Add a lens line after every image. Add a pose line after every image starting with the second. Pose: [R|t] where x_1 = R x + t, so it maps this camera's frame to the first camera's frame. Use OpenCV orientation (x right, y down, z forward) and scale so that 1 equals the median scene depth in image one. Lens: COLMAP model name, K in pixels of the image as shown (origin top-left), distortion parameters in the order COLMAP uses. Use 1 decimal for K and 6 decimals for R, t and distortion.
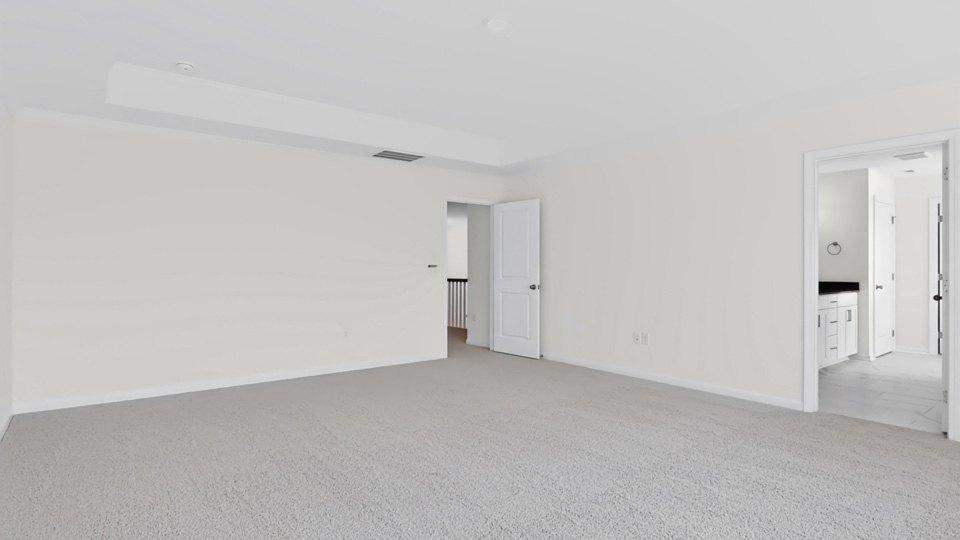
lens RADIAL K [[497.8, 0, 480.0], [0, 497.8, 270.0], [0, 0, 1]] dist [-0.001550, 0.000116]
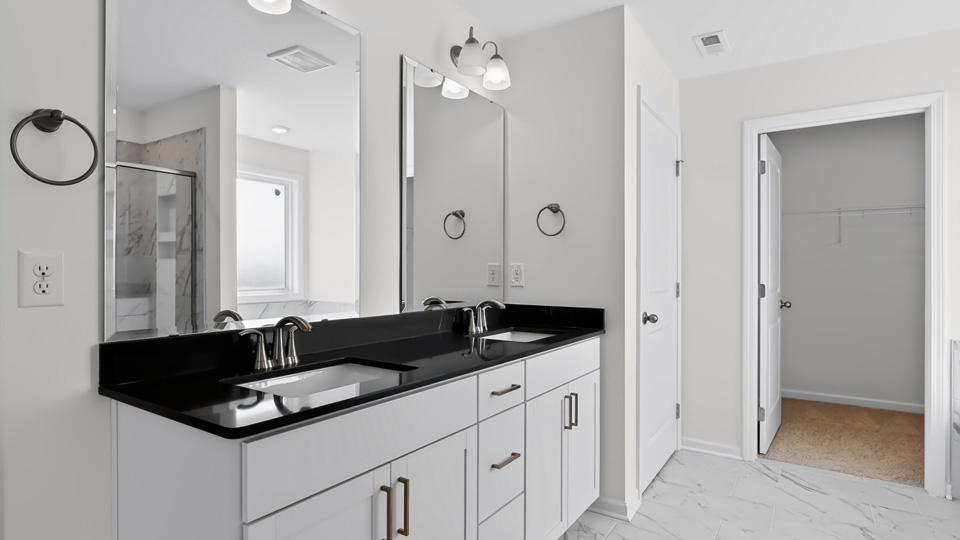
lens RADIAL K [[497.8, 0, 480.0], [0, 497.8, 270.0], [0, 0, 1]] dist [-0.001550, 0.000116]
pose [[0.950582, 0.001846, 0.310468, 0.547524], [-0.001341, 0.999997, -0.001840, -0.004204], [-0.310471, 0.001333, 0.950582, 0.659969]]
